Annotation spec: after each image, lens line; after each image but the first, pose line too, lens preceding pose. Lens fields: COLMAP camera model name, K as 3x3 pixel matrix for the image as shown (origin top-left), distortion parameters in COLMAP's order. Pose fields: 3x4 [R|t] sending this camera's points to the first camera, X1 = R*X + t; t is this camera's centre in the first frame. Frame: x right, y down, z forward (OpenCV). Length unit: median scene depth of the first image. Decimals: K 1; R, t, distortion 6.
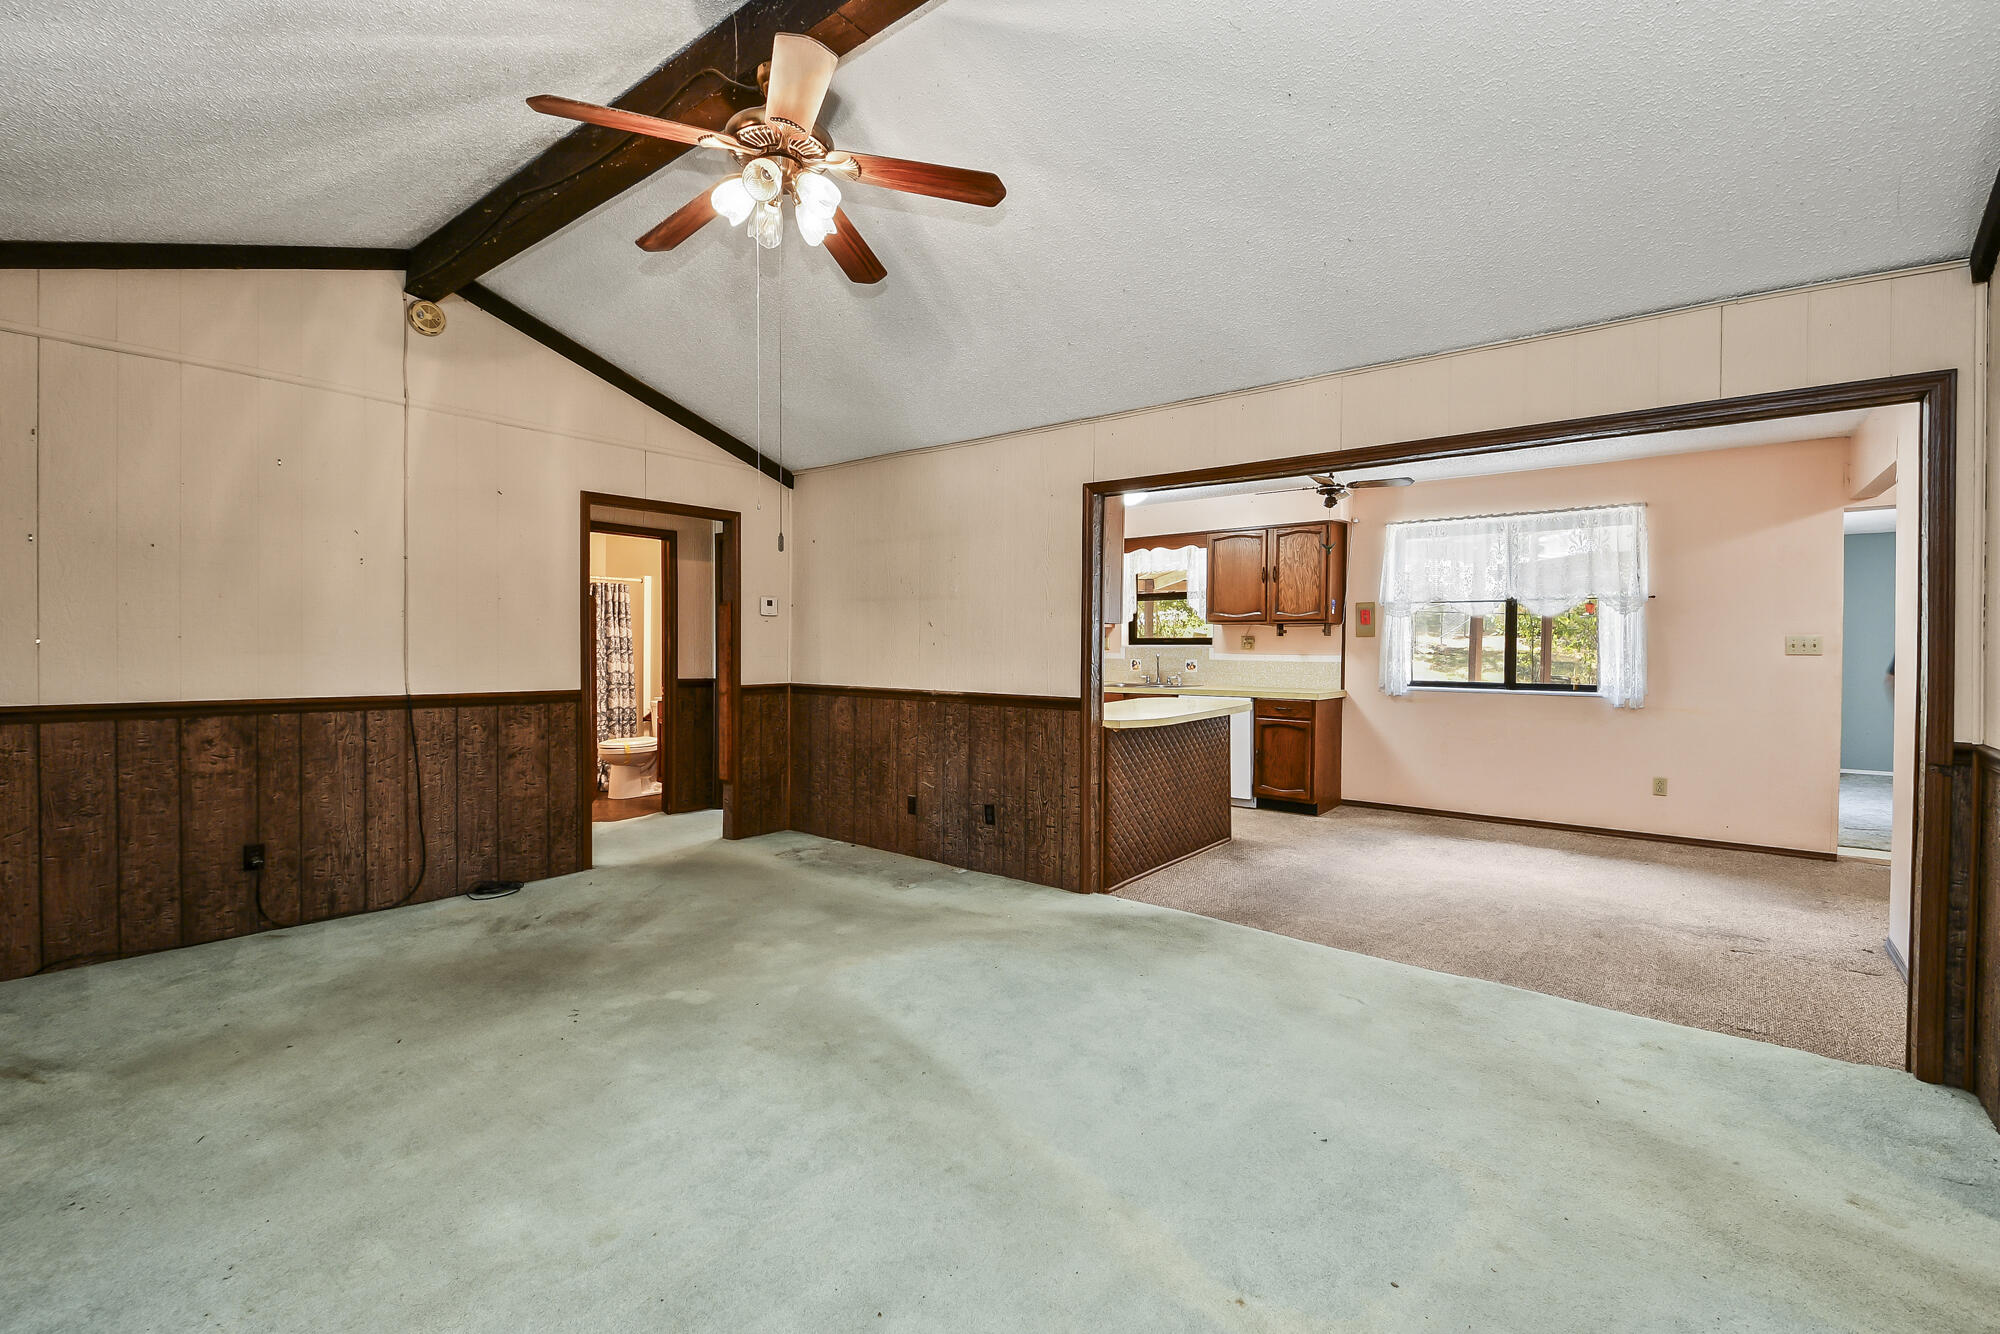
lens RADIAL K [[905.4, 0, 998.3], [0, 905.4, 659.4], [0, 0, 1]] dist [-0.000514, -0.000008]
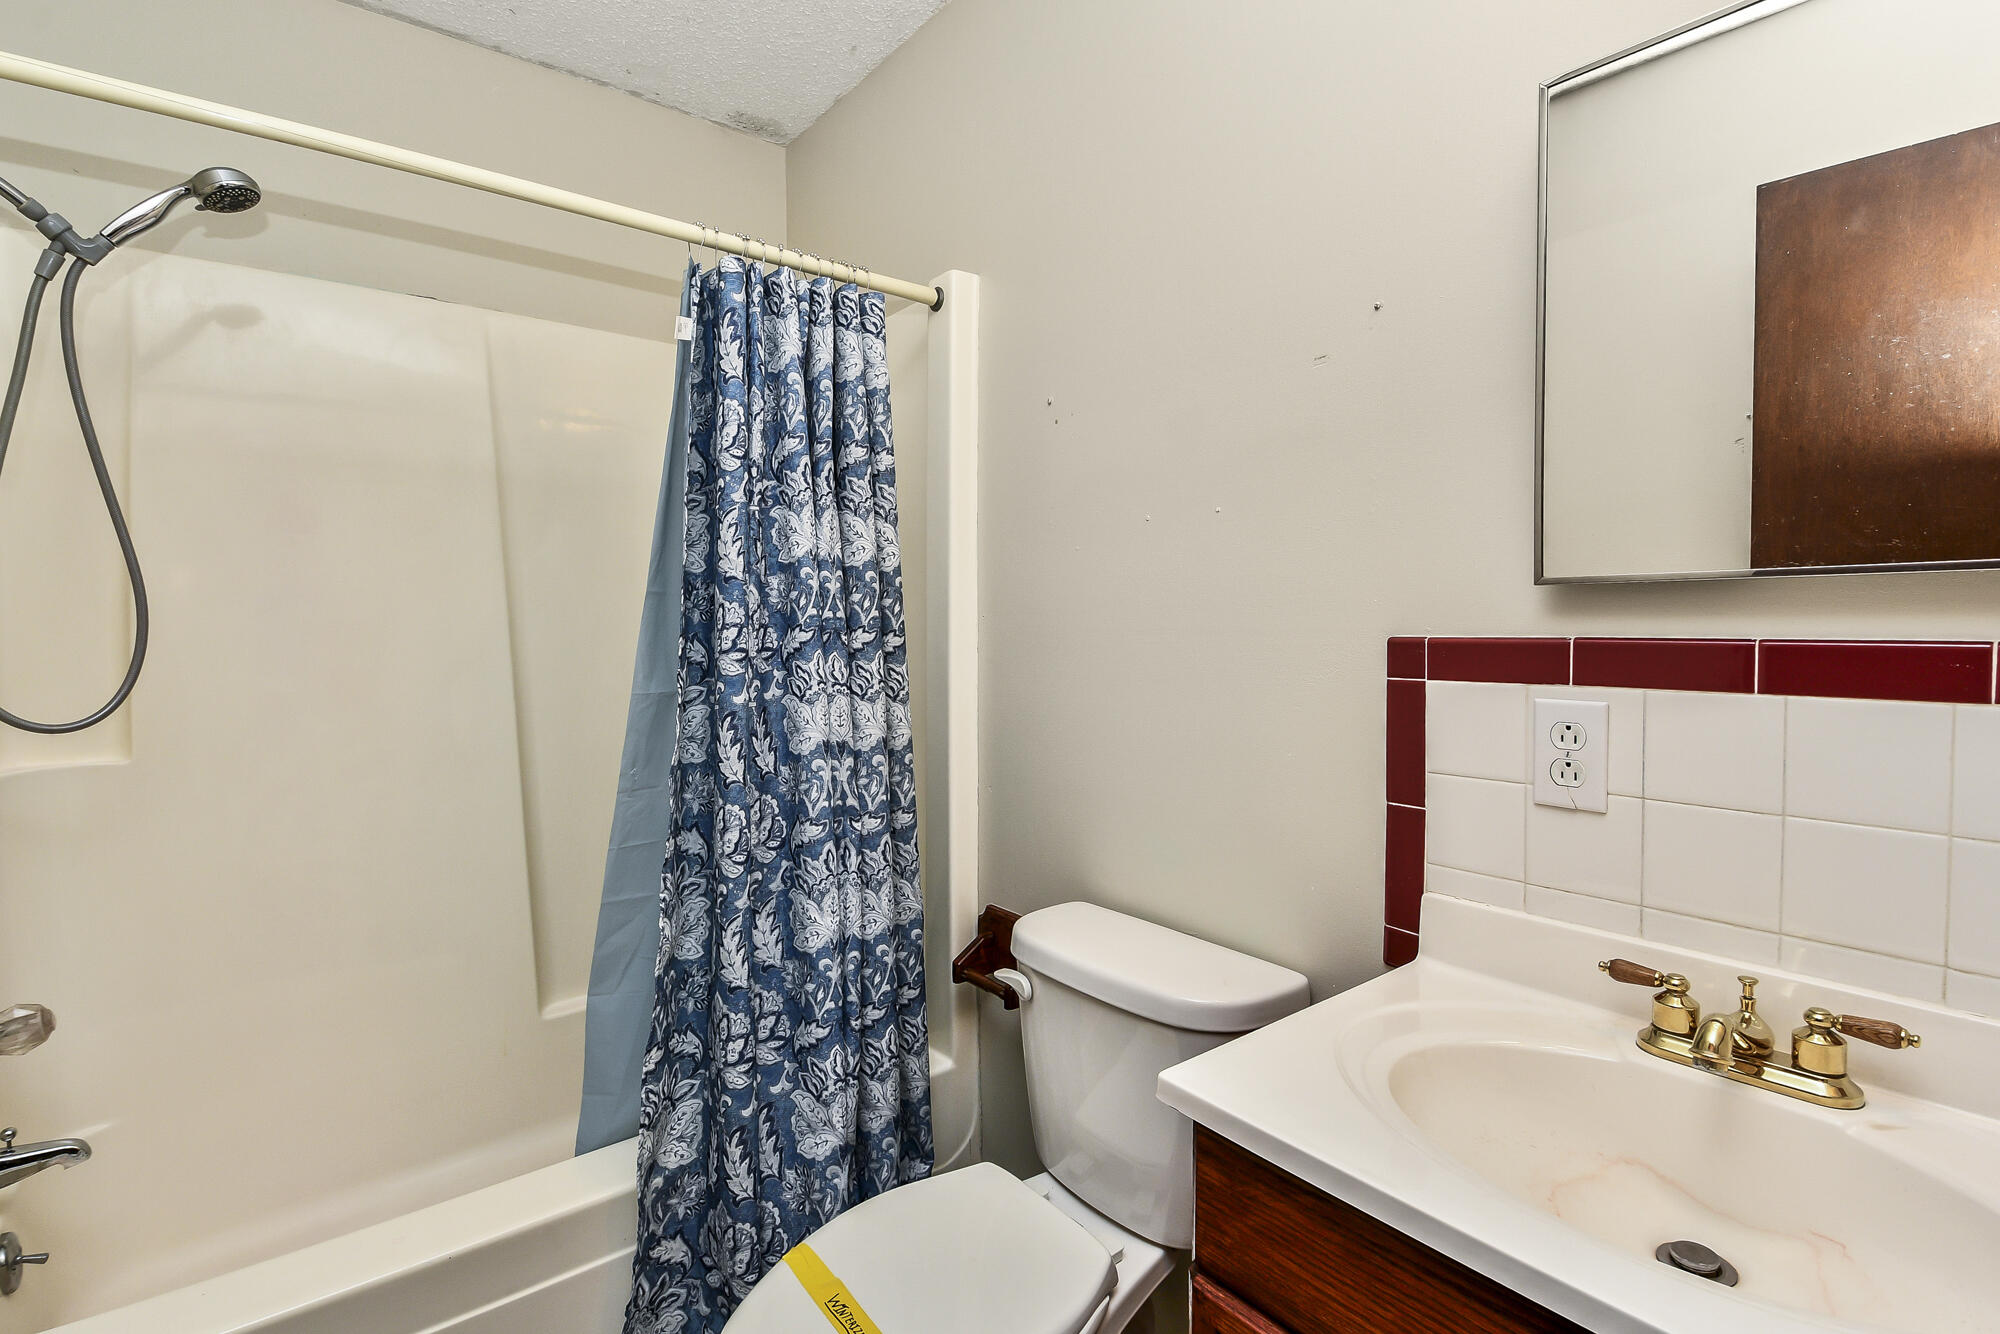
lens RADIAL K [[905.4, 0, 1000.0], [0, 905.4, 661.0], [0, 0, 1]] dist [-0.000514, -0.000008]
pose [[0.976946, -0.001830, -0.213481, -0.346372], [0.007196, 0.999677, 0.024361, -0.008931], [0.213367, -0.025336, 0.976643, 0.823785]]
